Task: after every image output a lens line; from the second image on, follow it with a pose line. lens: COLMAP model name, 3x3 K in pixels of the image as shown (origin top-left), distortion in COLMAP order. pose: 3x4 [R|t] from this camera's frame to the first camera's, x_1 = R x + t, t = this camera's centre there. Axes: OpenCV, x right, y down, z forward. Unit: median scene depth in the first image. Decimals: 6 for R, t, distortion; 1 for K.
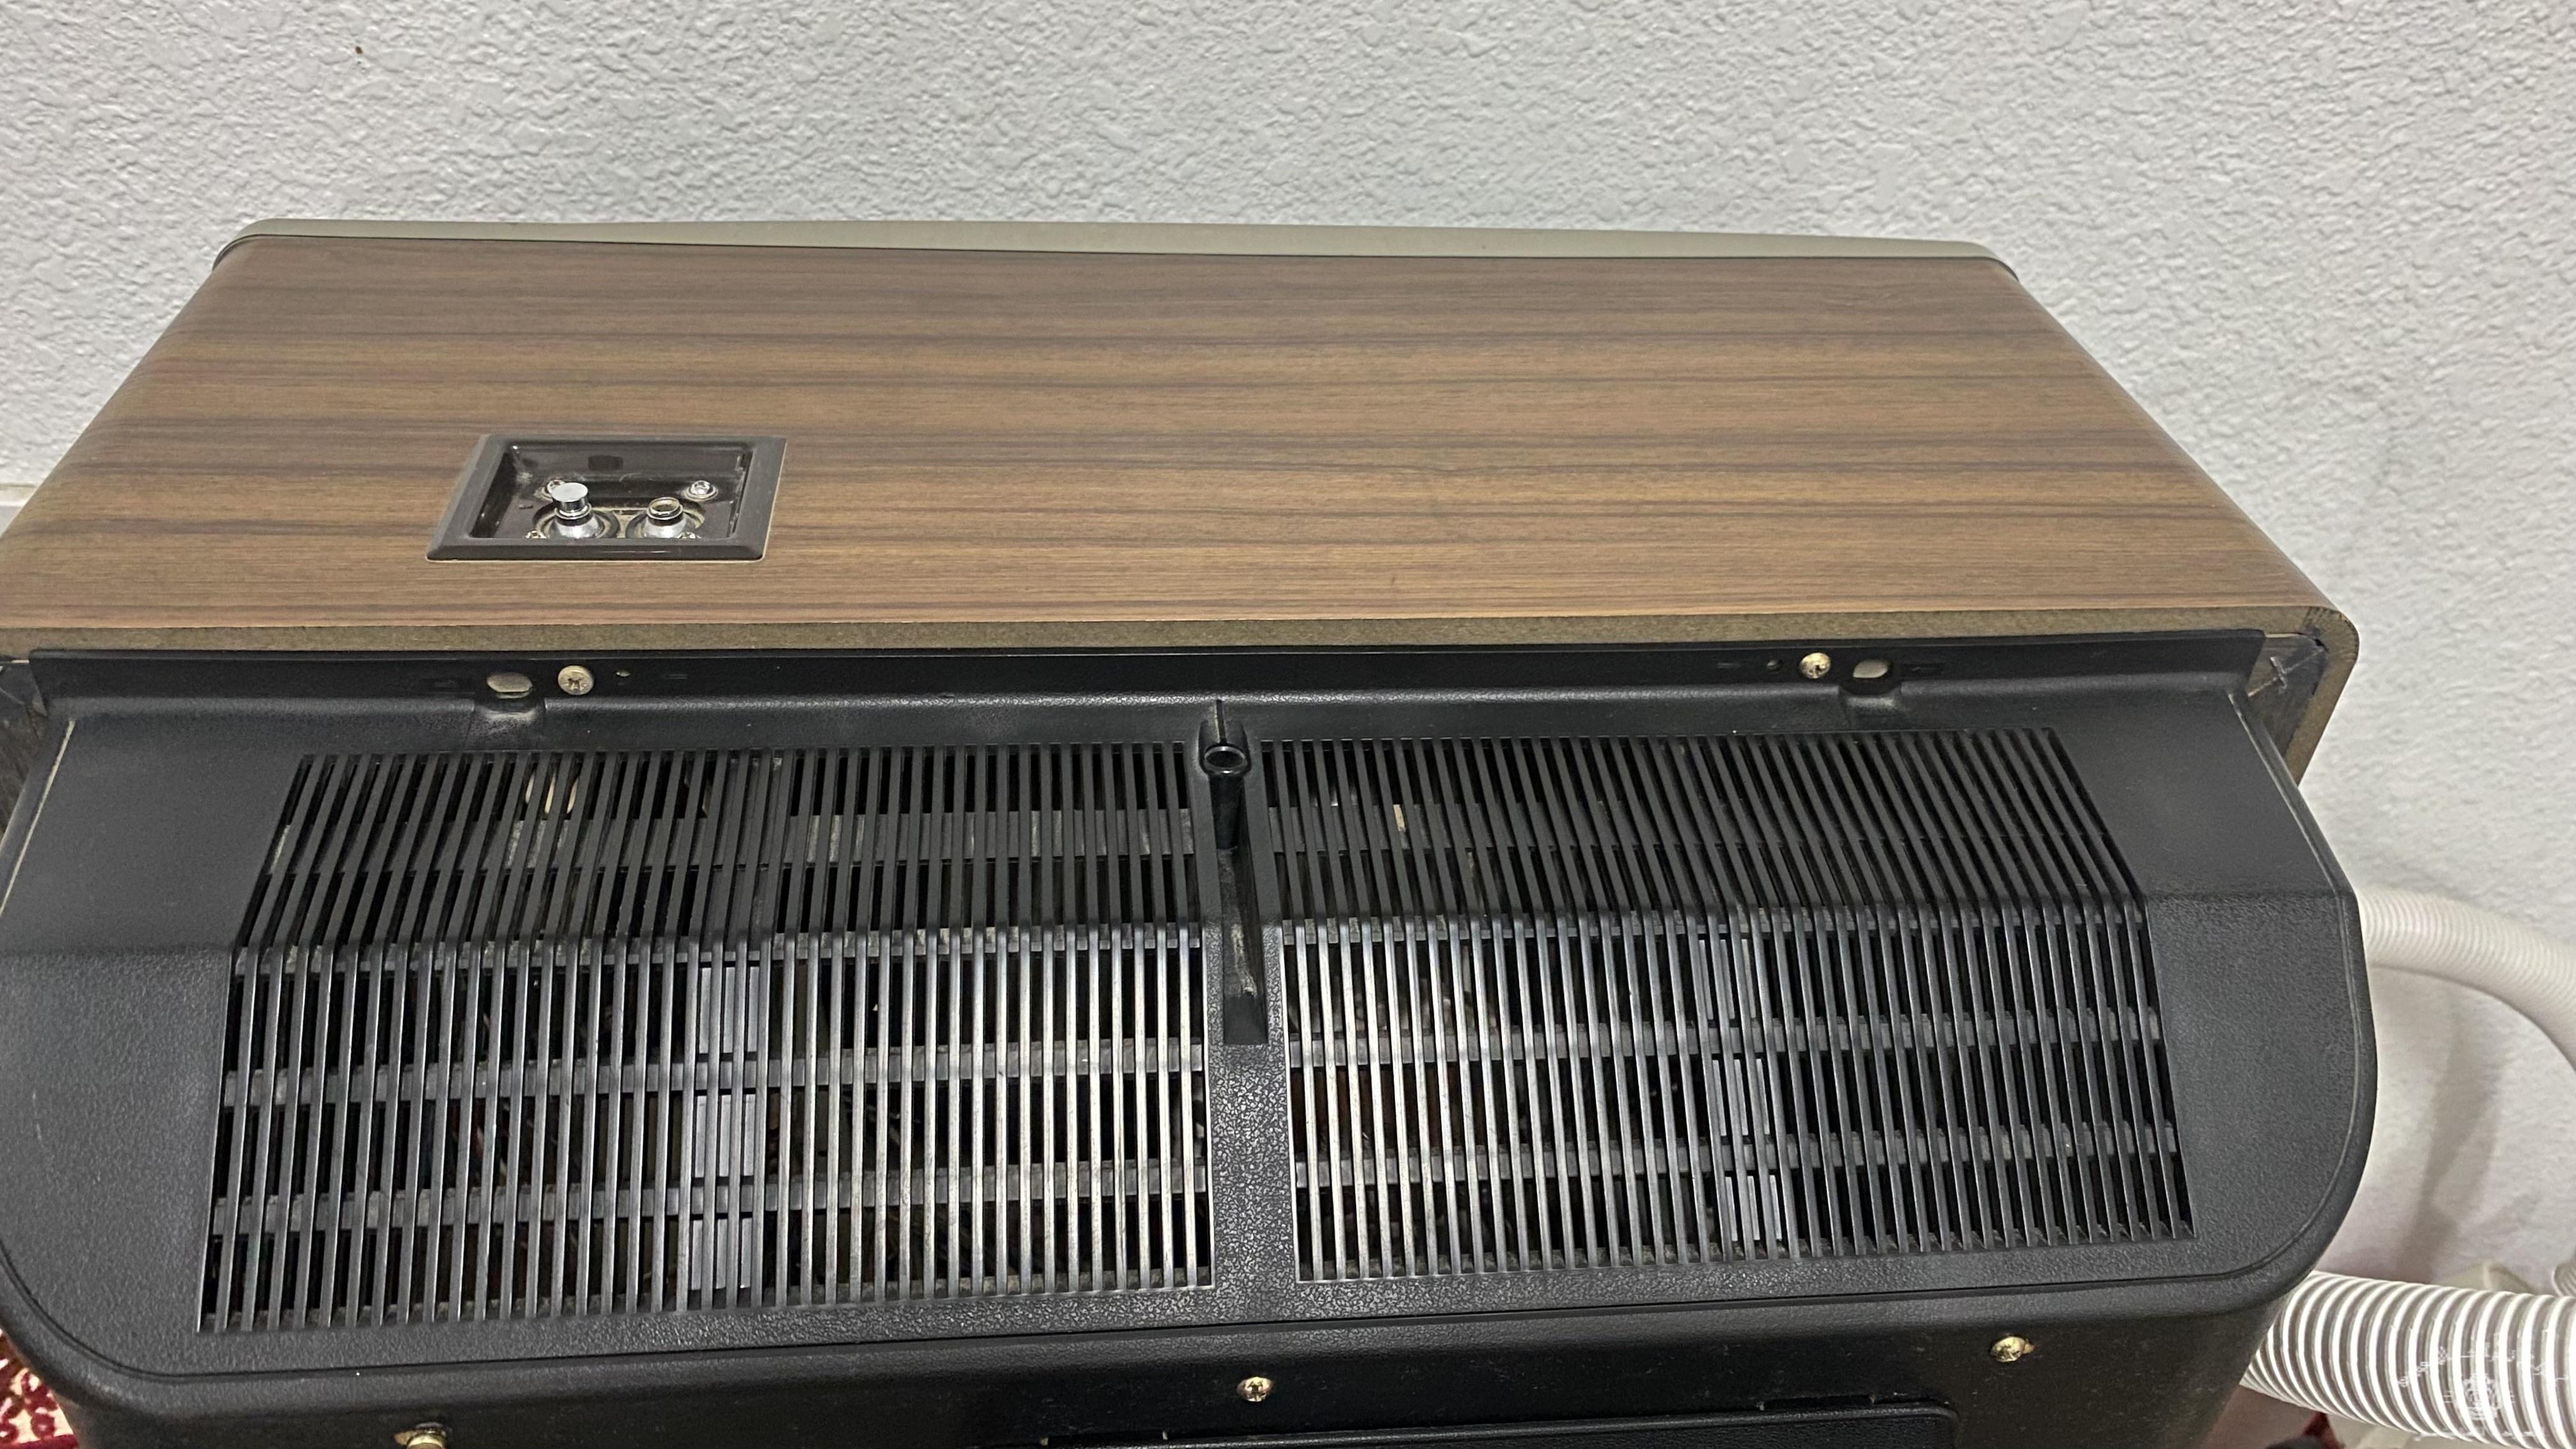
lens RADIAL K [[1971.7, 0, 1284.9], [0, 1971.7, 734.2], [0, 0, 1]] dist [0.011052, -0.007777]
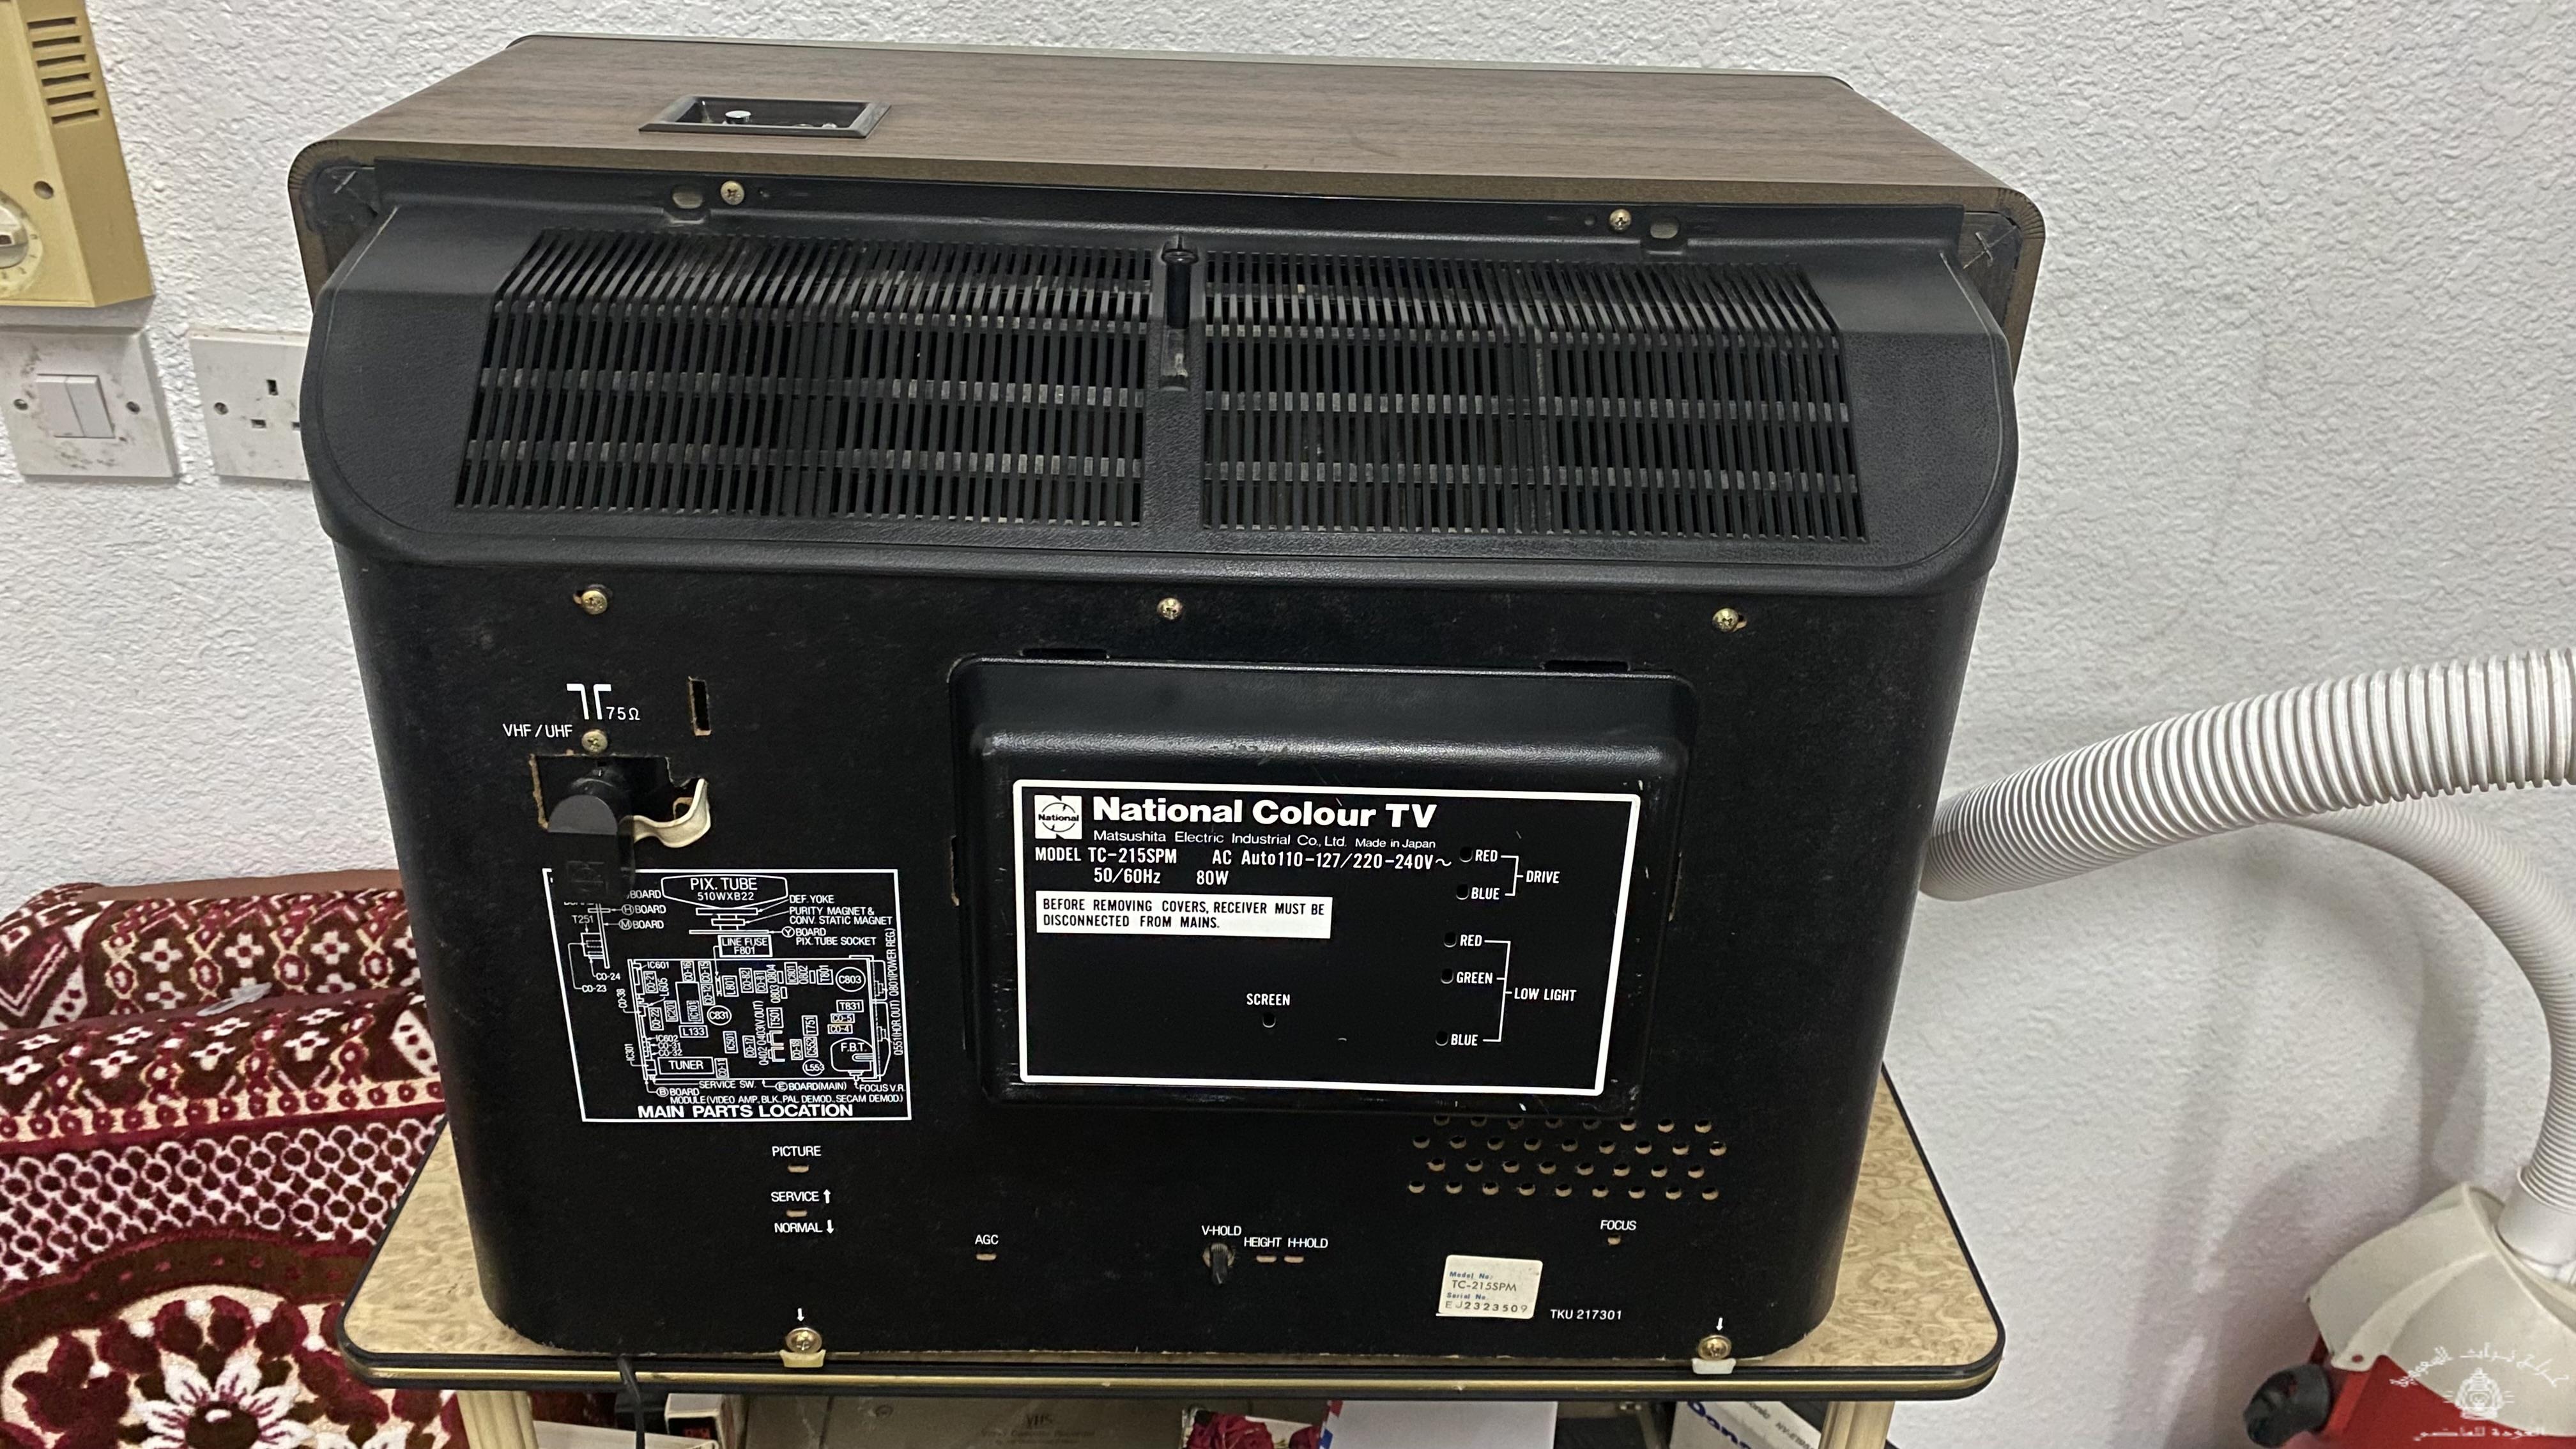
lens RADIAL K [[1971.7, 0, 1284.1], [0, 1971.7, 732.9], [0, 0, 1]] dist [0.011052, -0.007777]
pose [[0.996725, 0.015035, -0.079453, 0.093643], [-0.027491, 0.987043, -0.158085, 0.331685], [0.076047, 0.159752, 0.984224, -0.186771]]
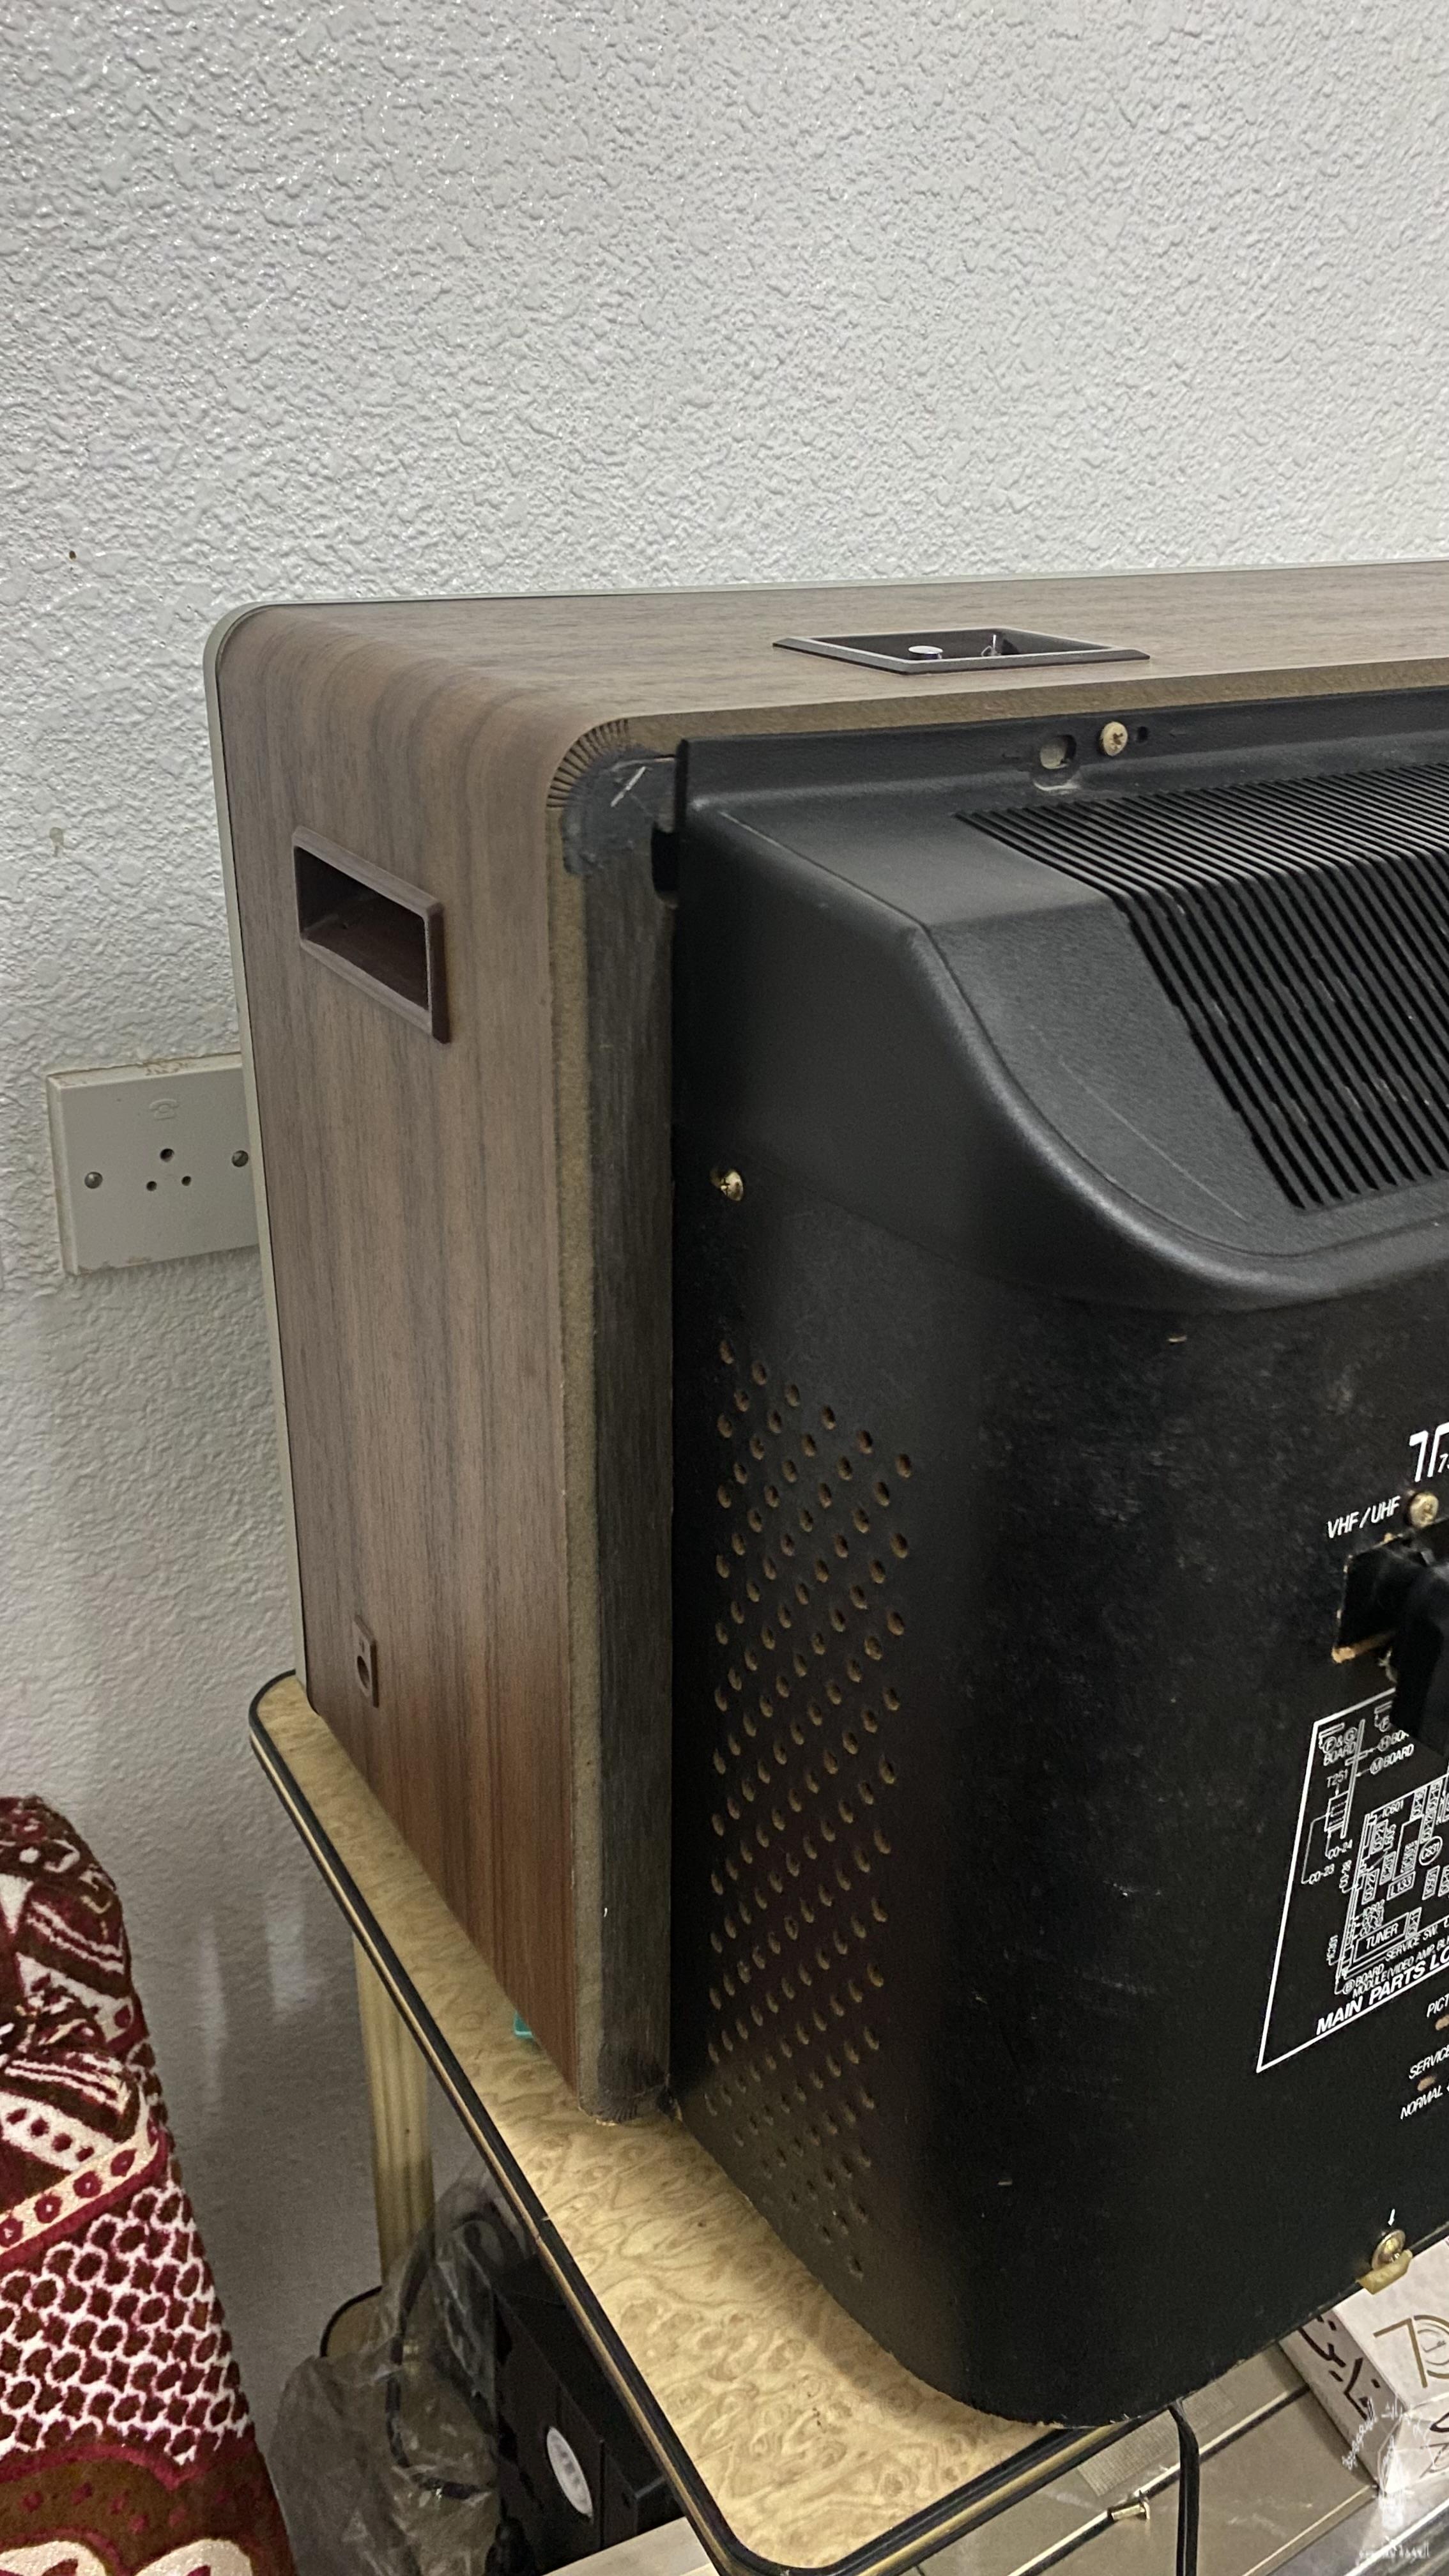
lens RADIAL K [[1971.7, 0, 740.2], [0, 1971.7, 1267.2], [0, 0, 1]] dist [0.011052, -0.007777]
pose [[0.904497, -0.212070, 0.370015, -0.559902], [0.280746, 0.949179, -0.142269, 0.187588], [-0.321040, 0.232562, 0.918068, 0.102094]]
